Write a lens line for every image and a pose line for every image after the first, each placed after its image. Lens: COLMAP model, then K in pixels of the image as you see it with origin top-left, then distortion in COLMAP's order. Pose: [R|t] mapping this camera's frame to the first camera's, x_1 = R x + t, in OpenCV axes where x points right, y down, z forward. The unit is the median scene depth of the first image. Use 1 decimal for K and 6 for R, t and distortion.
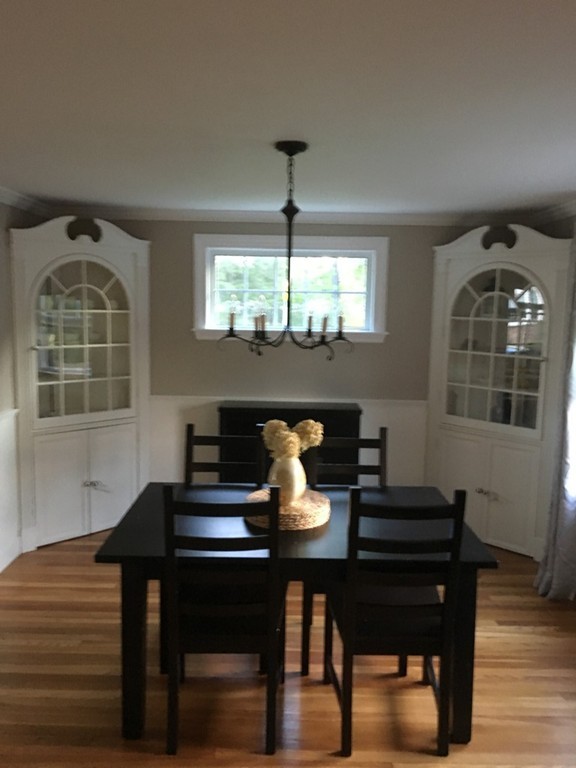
lens RADIAL K [[664.2, 0, 288.0], [0, 664.2, 384.0], [0, 0, 1]] dist [0.061709, 0.000023]
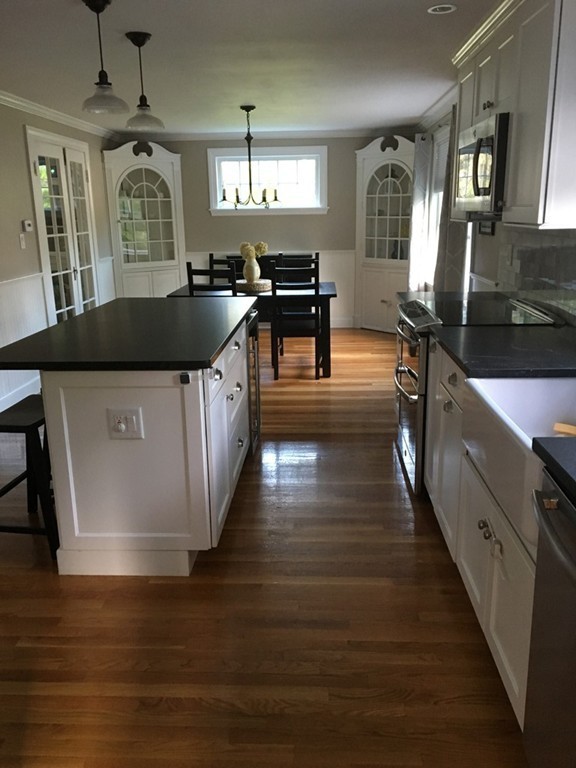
lens RADIAL K [[664.2, 0, 288.0], [0, 664.2, 384.0], [0, 0, 1]] dist [0.061709, 0.000023]
pose [[0.998154, -0.021925, -0.056645, 0.139005], [0.029476, 0.990257, 0.136100, 0.131138], [0.053109, -0.137518, 0.989074, -0.704744]]
